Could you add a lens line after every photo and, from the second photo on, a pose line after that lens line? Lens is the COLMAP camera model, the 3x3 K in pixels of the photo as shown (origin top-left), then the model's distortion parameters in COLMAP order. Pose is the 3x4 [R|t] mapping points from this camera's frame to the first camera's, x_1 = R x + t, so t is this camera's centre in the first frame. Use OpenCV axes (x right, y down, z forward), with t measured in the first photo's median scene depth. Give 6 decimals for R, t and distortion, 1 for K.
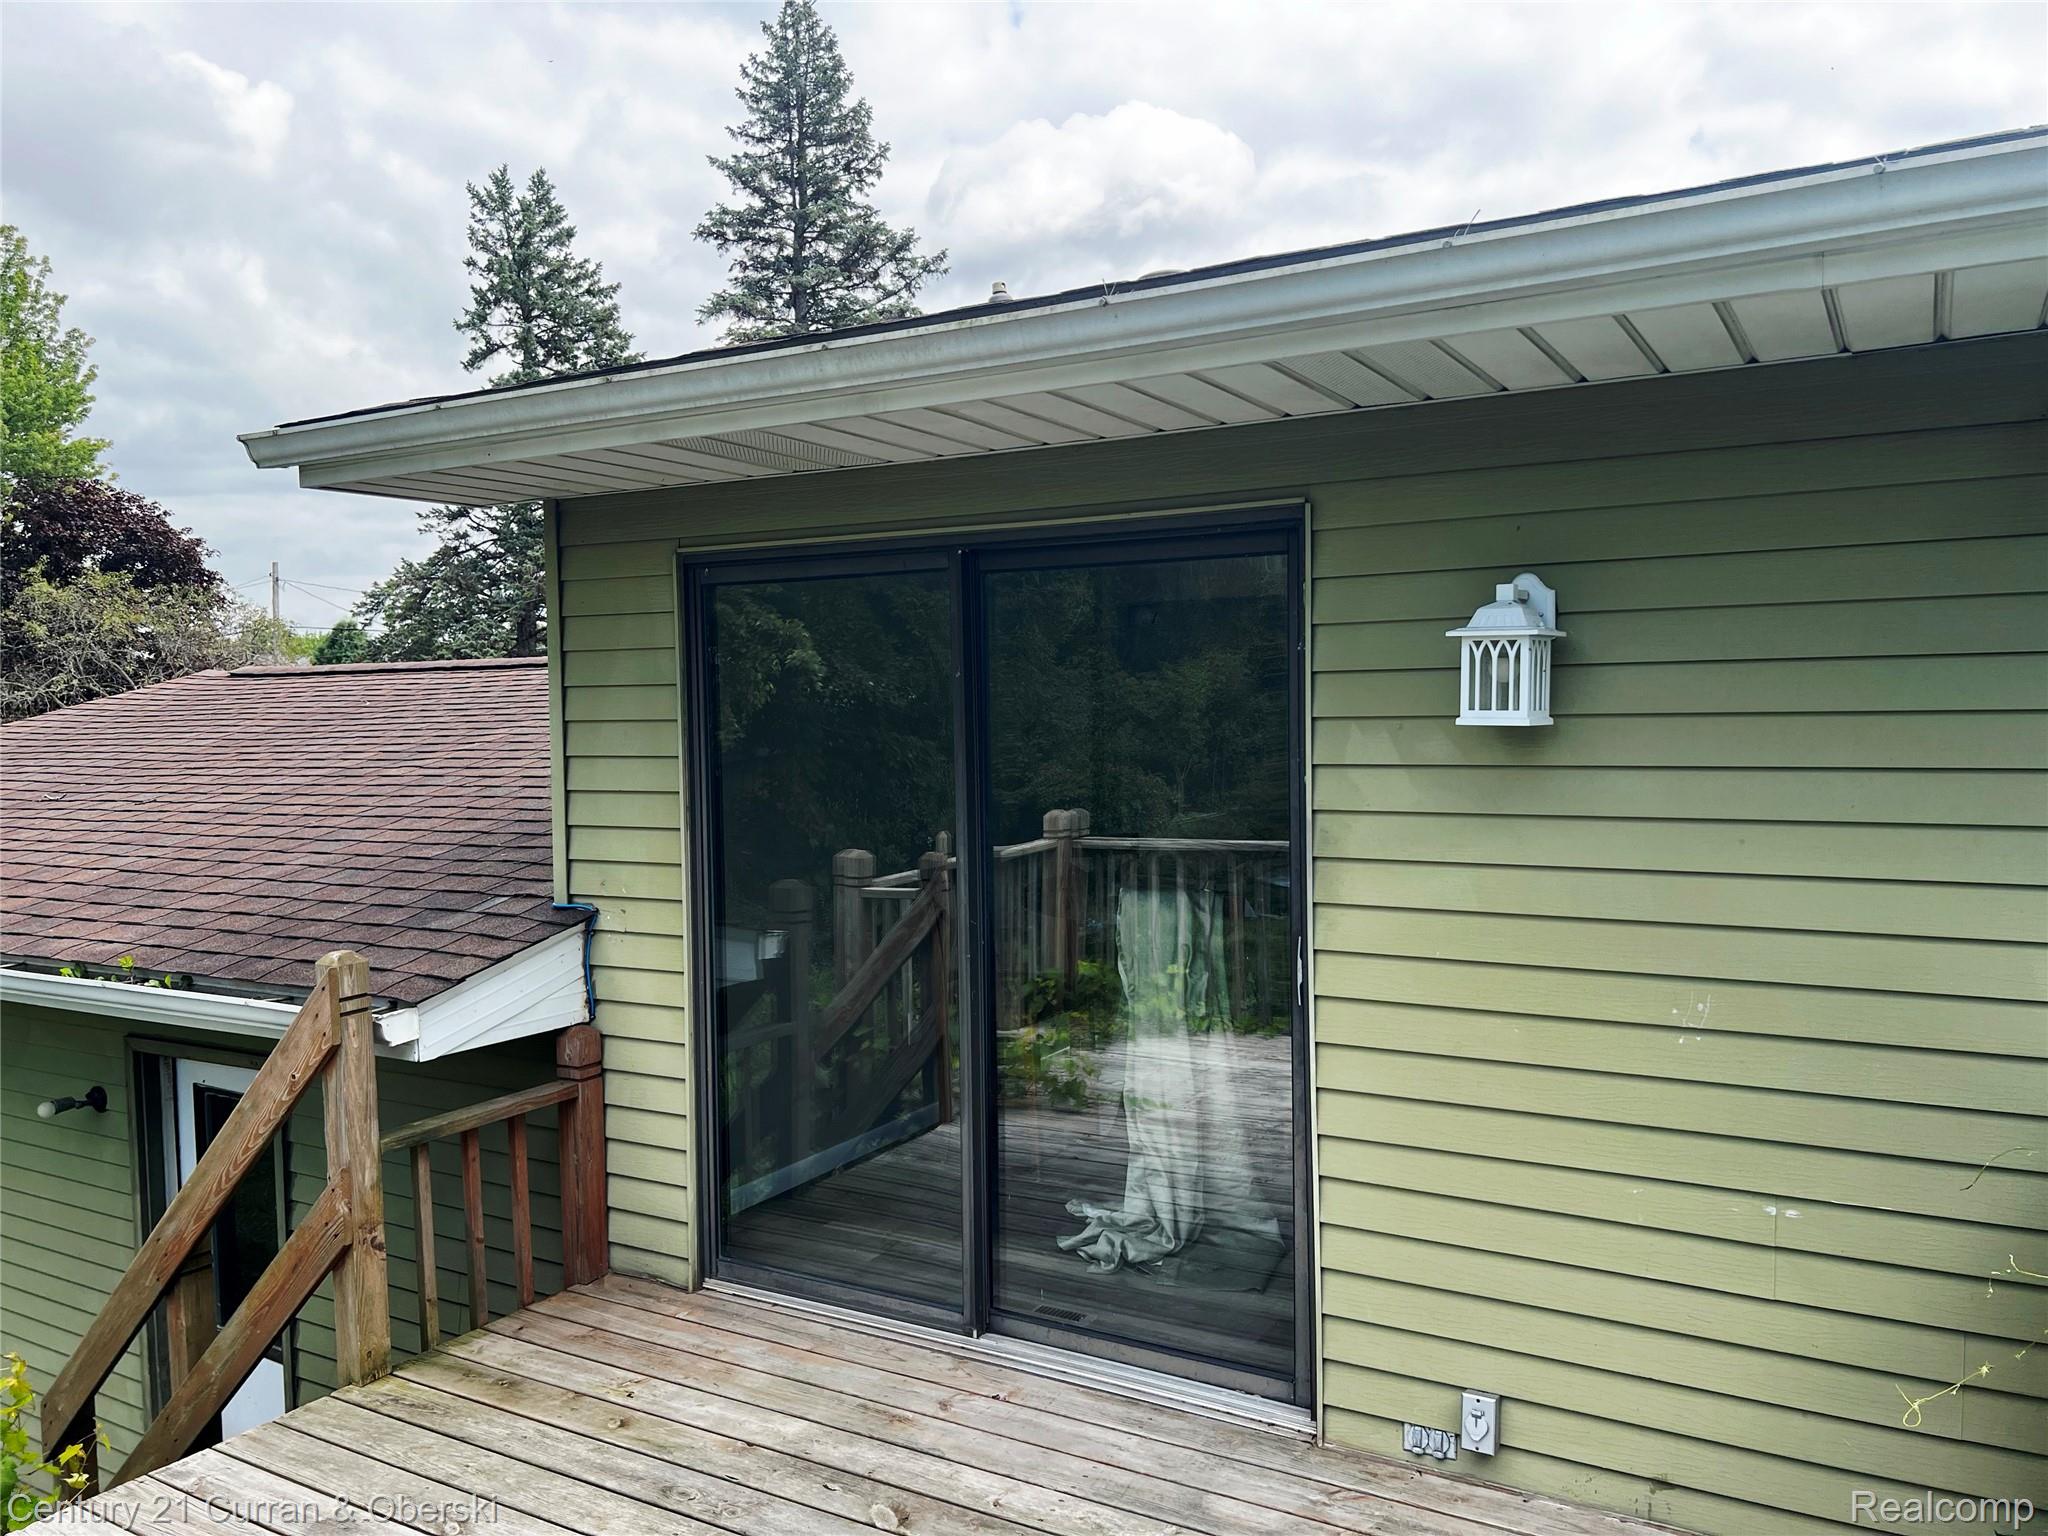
lens RADIAL K [[1537.5, 0, 1030.0], [0, 1537.5, 778.1], [0, 0, 1]] dist [0.025608, -0.033437]
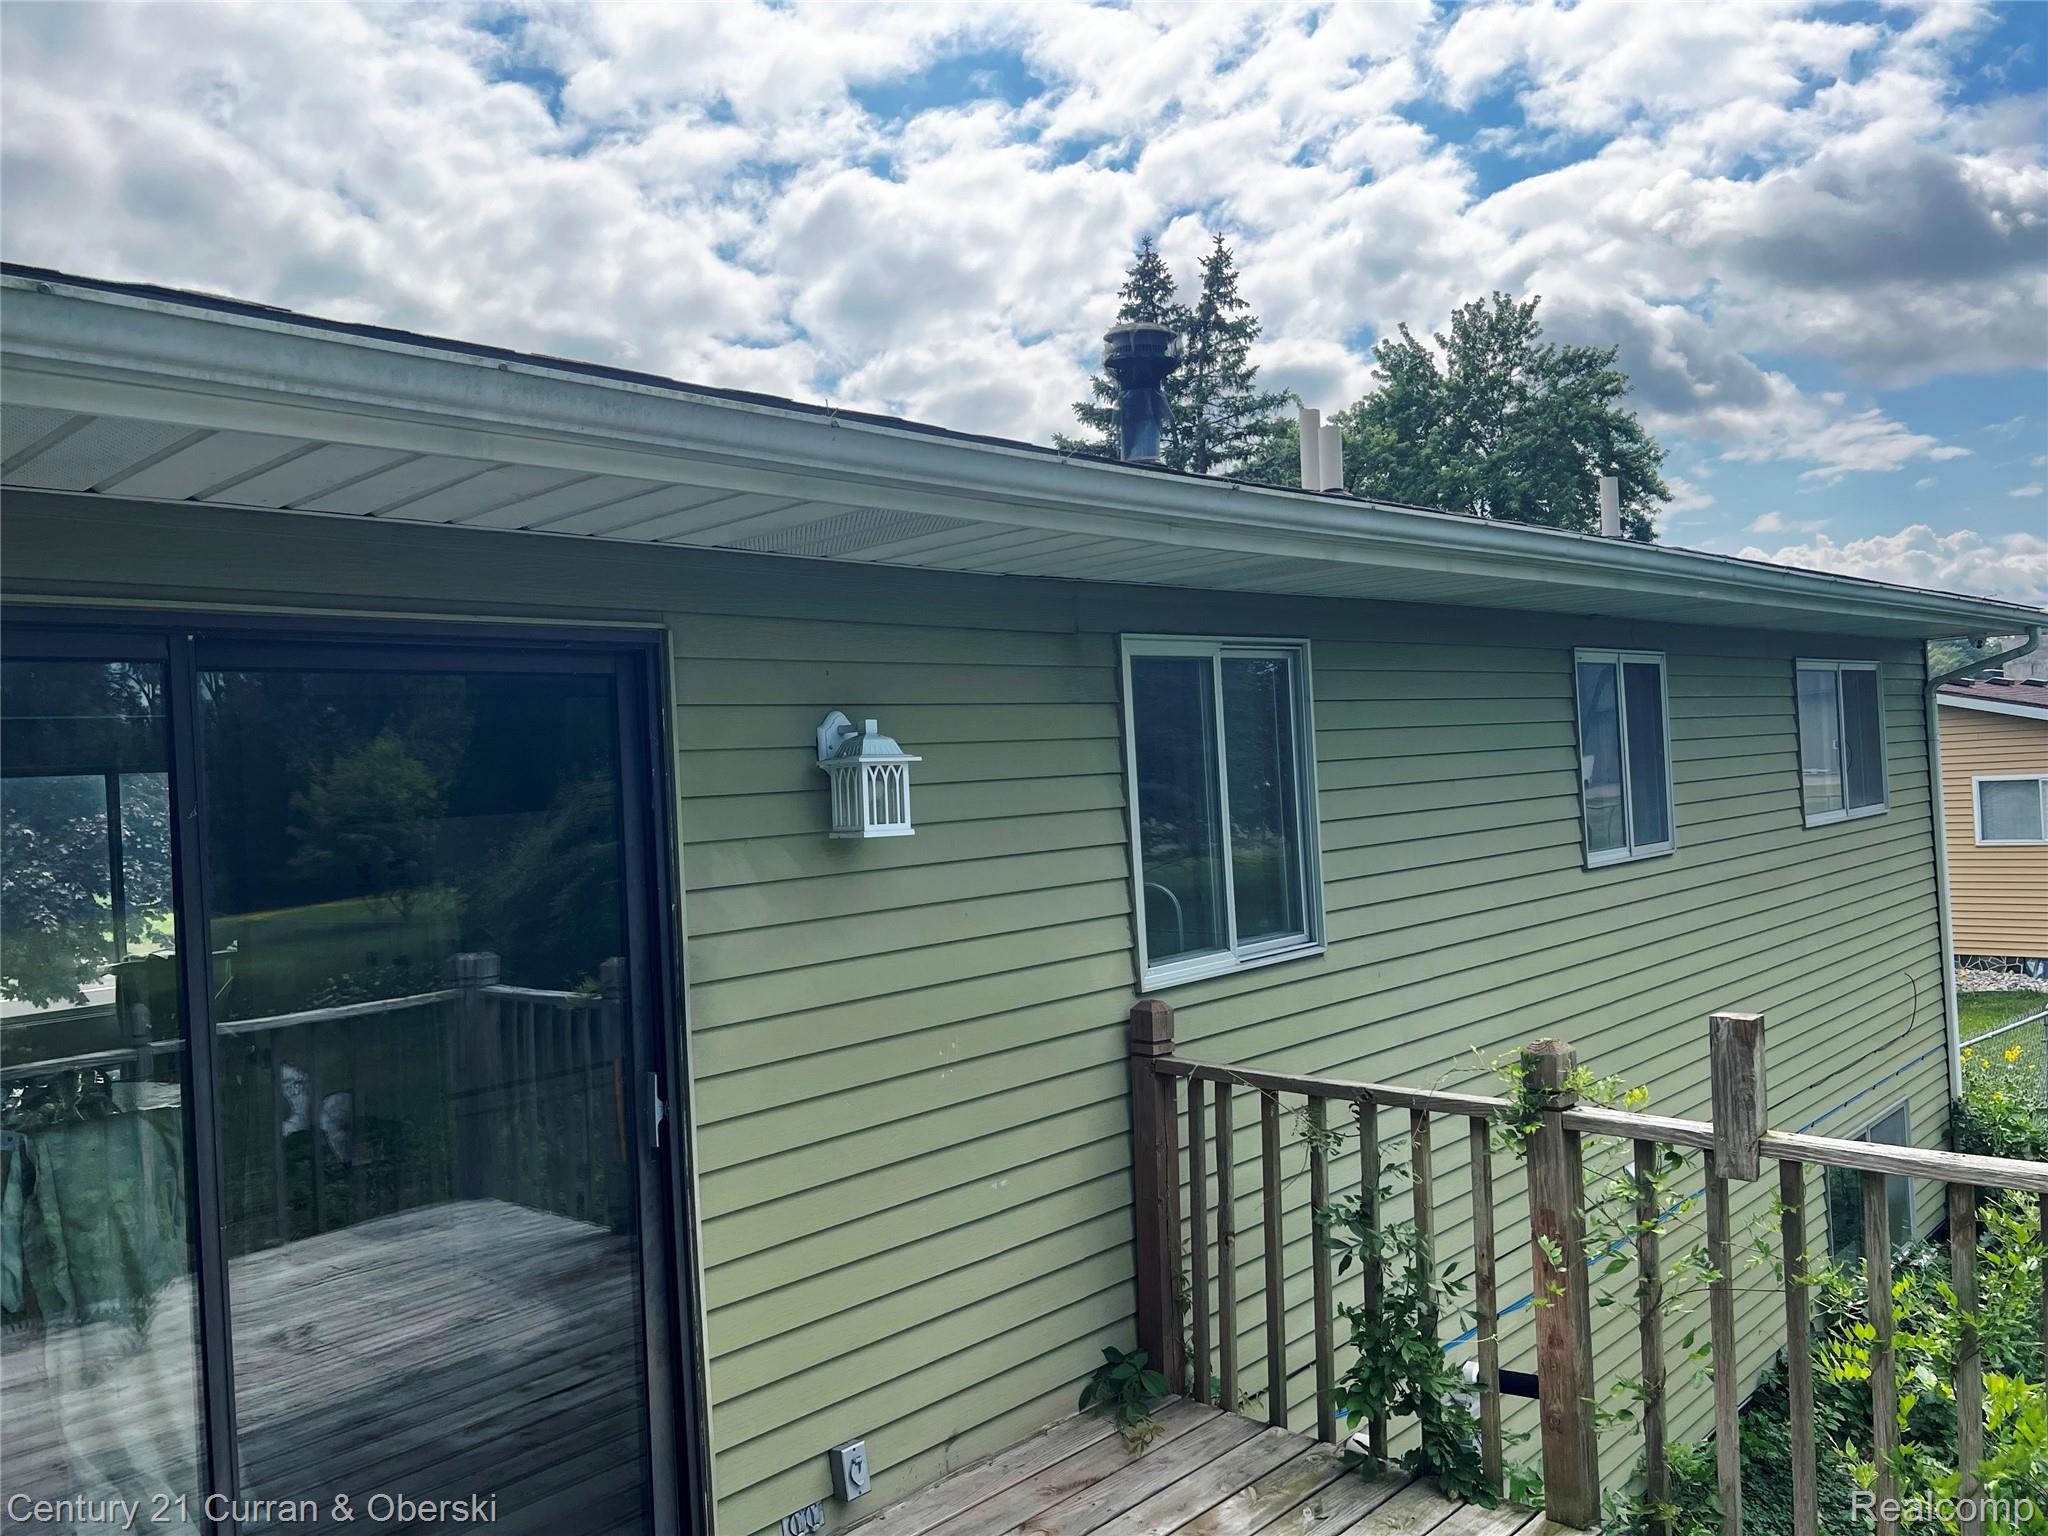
lens RADIAL K [[1537.5, 0, 1031.3], [0, 1537.5, 760.7], [0, 0, 1]] dist [0.025608, -0.033437]
pose [[0.216415, 0.005016, 0.976289, -0.799111], [0.088076, 0.995809, -0.024640, -0.052541], [-0.972321, 0.091320, 0.215066, 0.616837]]
